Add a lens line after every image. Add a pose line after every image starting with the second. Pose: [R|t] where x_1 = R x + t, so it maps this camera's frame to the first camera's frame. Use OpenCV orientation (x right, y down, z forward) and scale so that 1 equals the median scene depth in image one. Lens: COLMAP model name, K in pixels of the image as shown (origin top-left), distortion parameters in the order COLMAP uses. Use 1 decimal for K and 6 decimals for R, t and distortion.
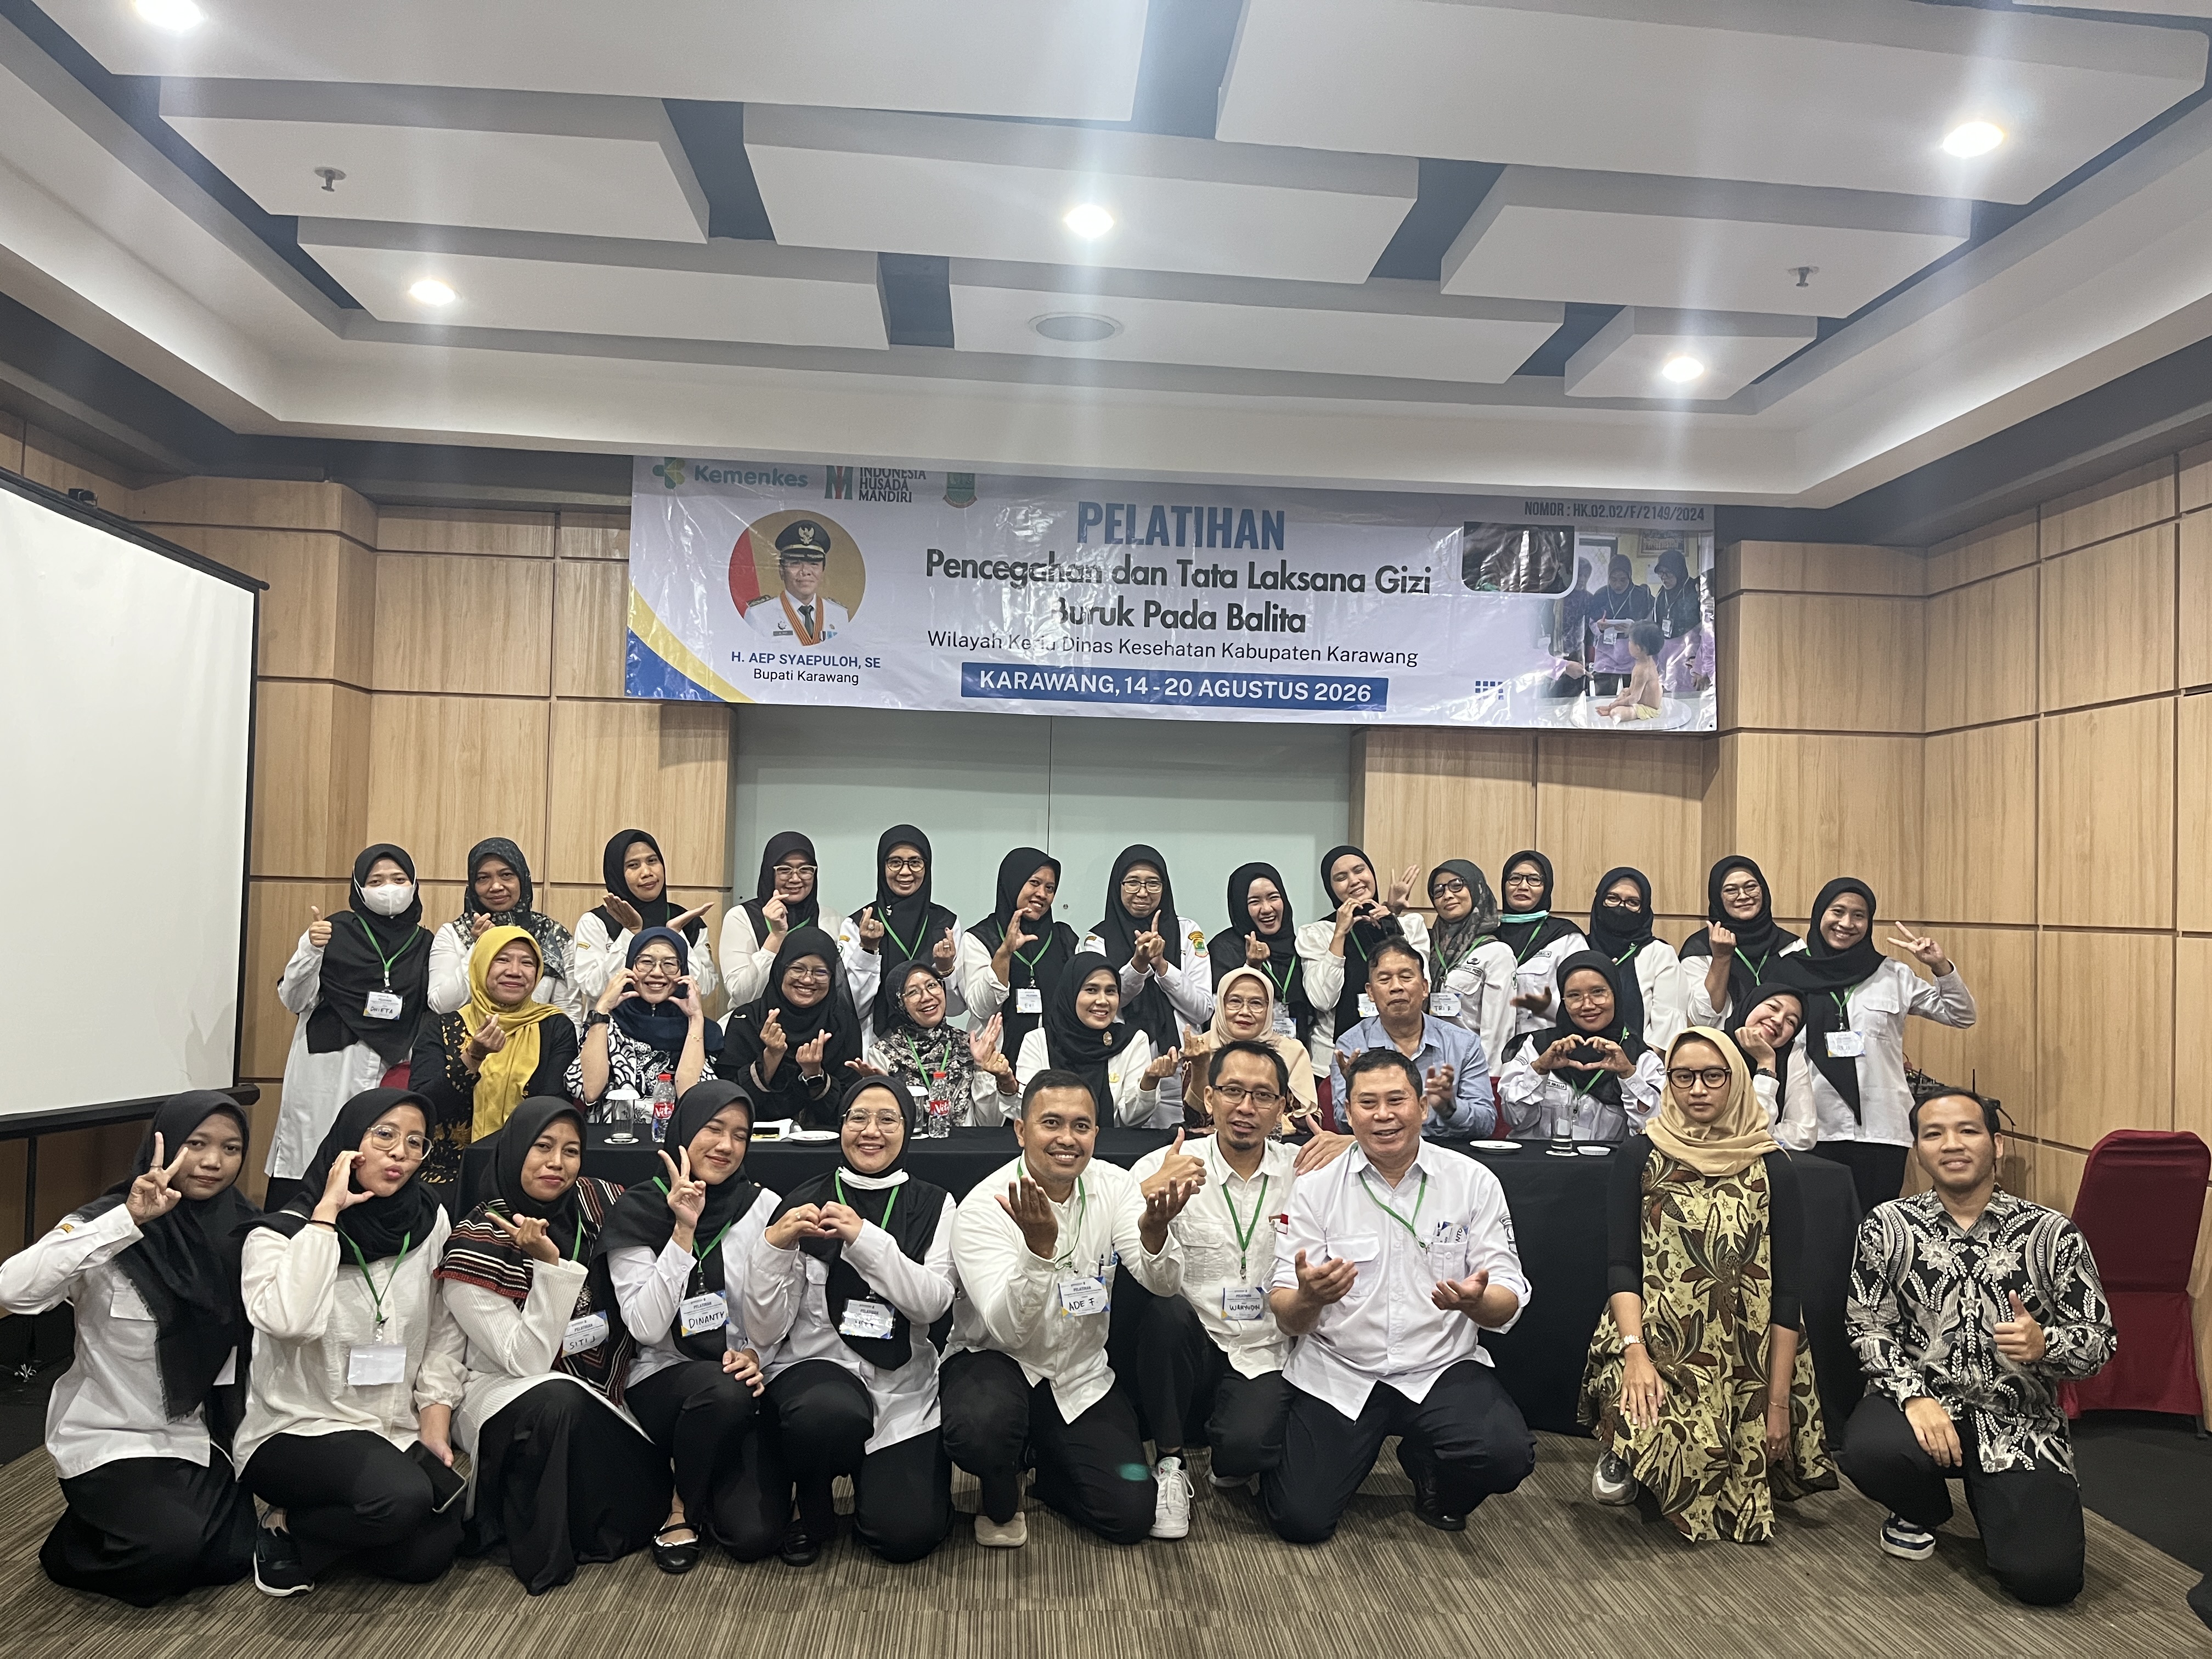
lens RADIAL K [[1738.0, 0, 1111.9], [0, 1738.0, 841.2], [0, 0, 1]] dist [0.058930, -0.071090]
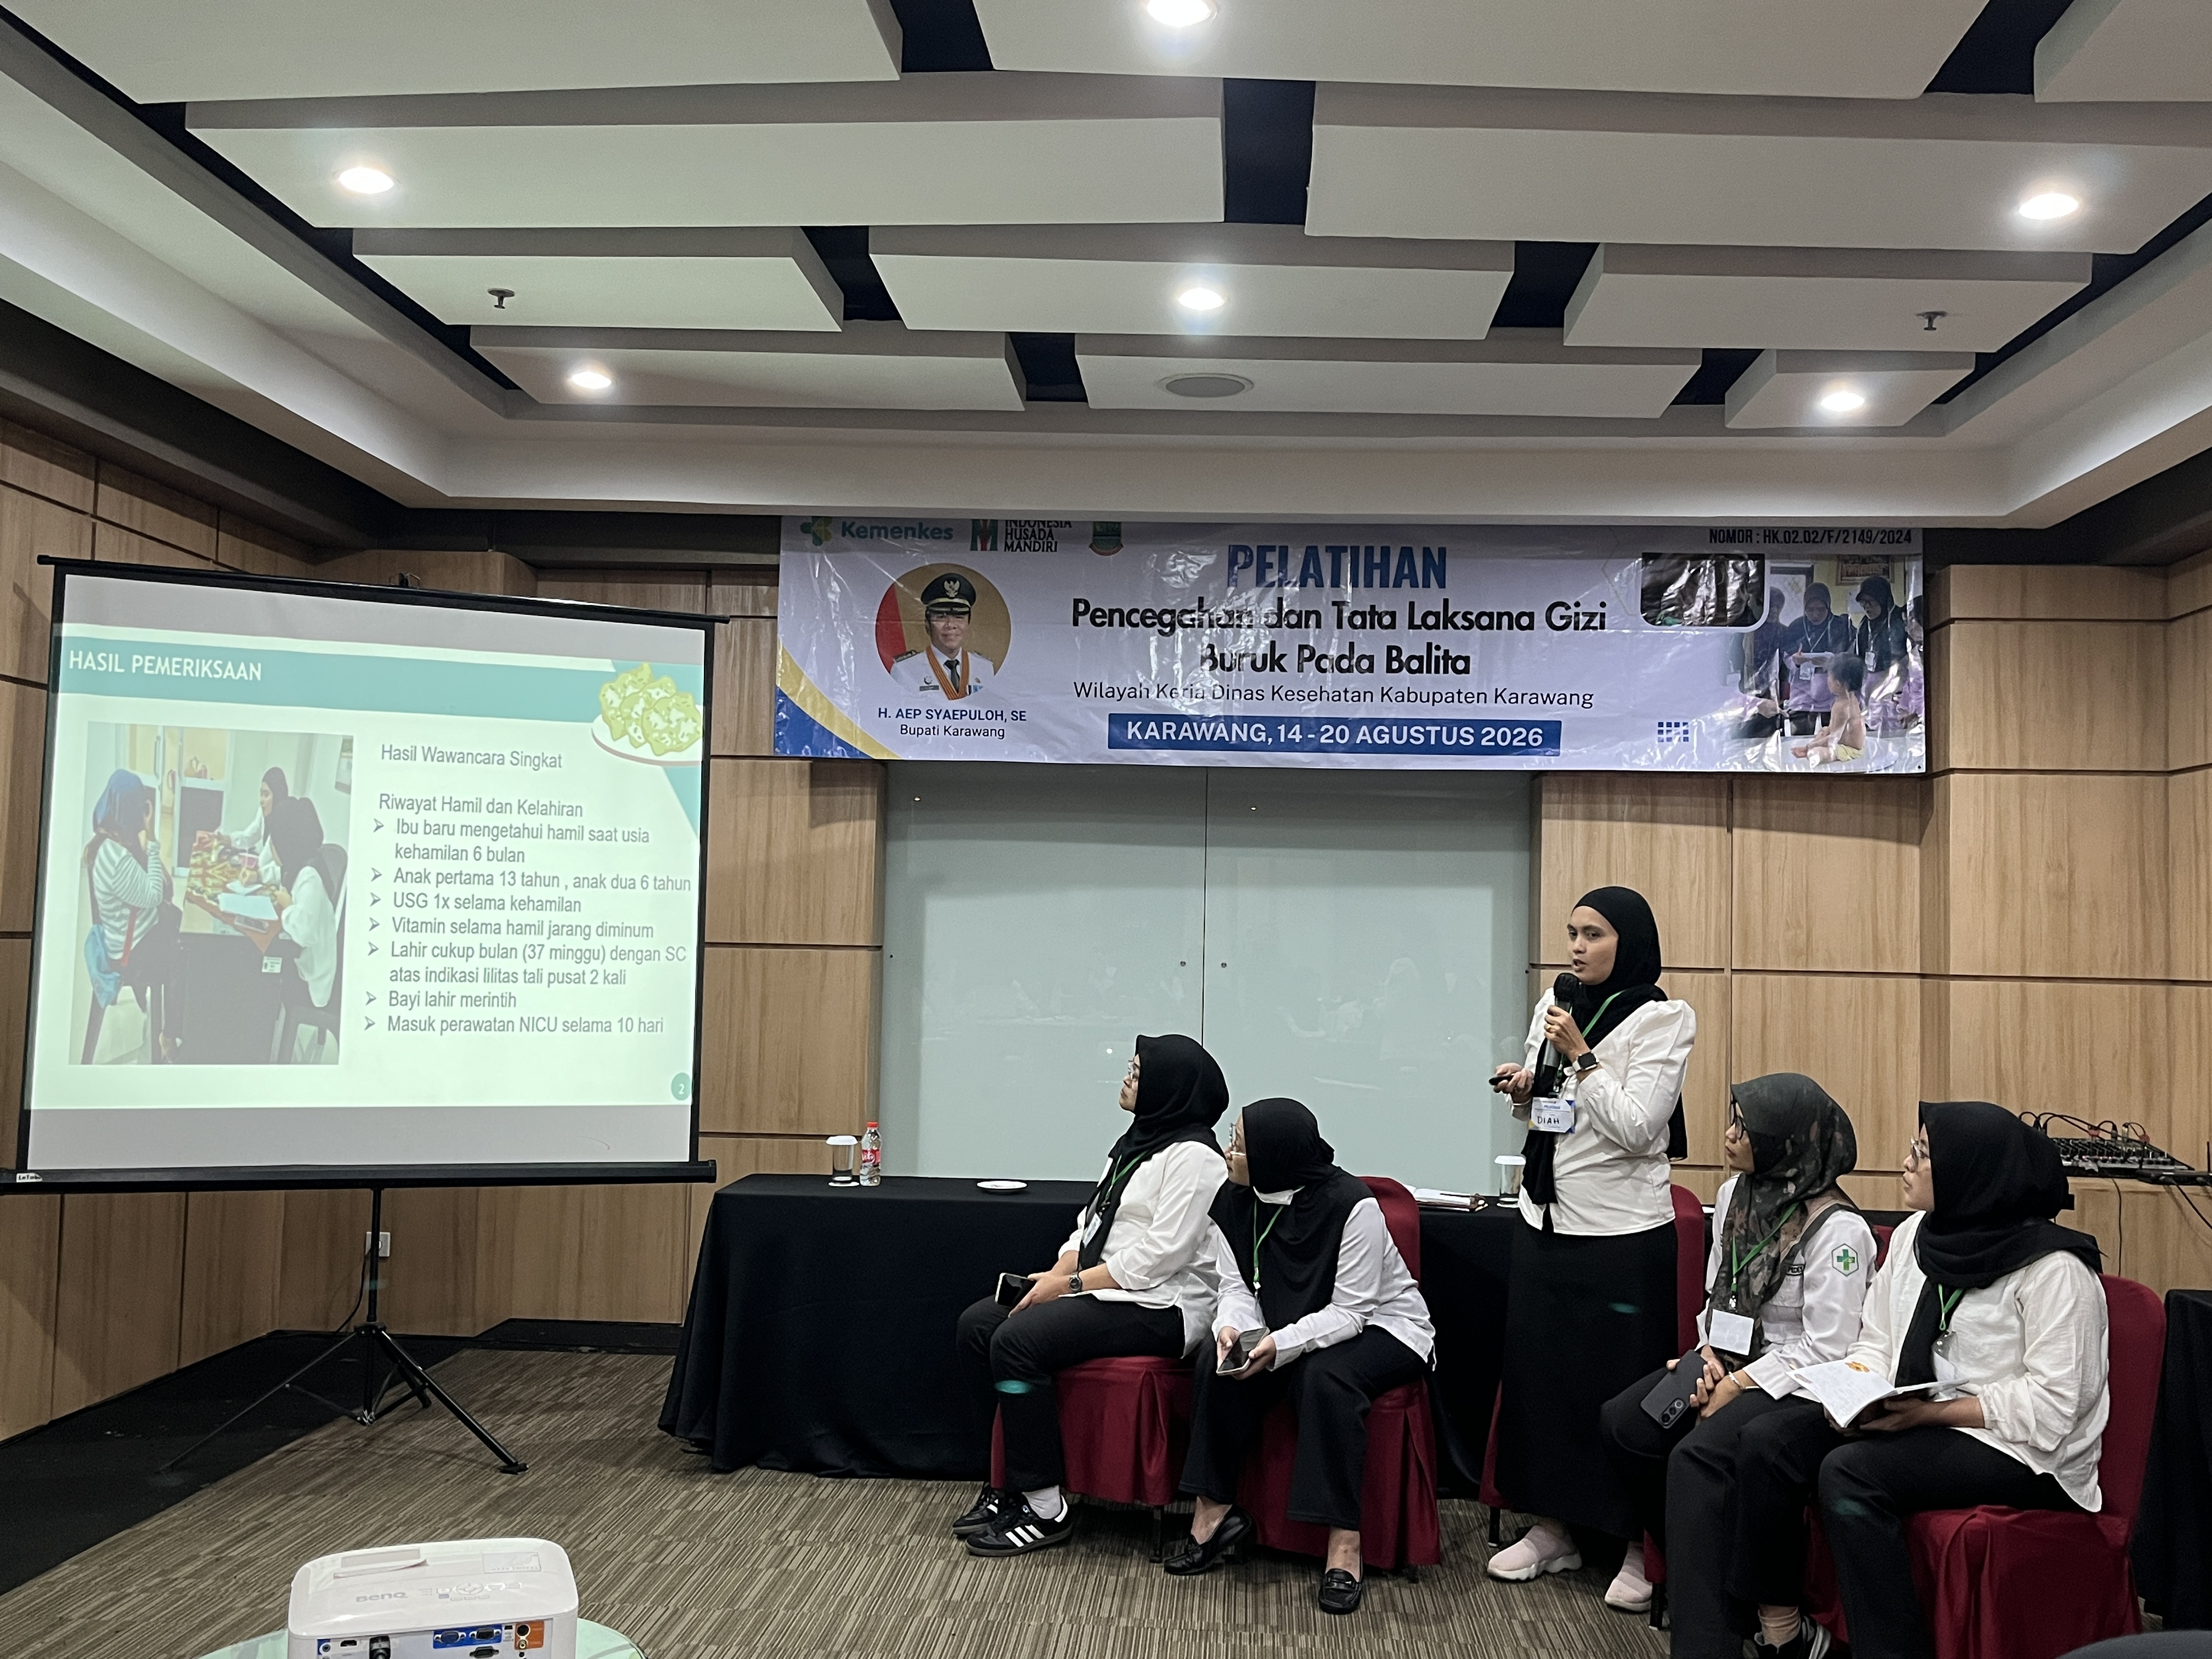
lens RADIAL K [[2077.5, 0, 1088.1], [0, 2077.5, 830.0], [0, 0, 1]] dist [0.045585, 0.000000]
pose [[0.991118, -0.011714, -0.132465, 0.056232], [0.008442, 0.999646, -0.025233, -0.008747], [0.132714, 0.023890, 0.990866, -0.153421]]
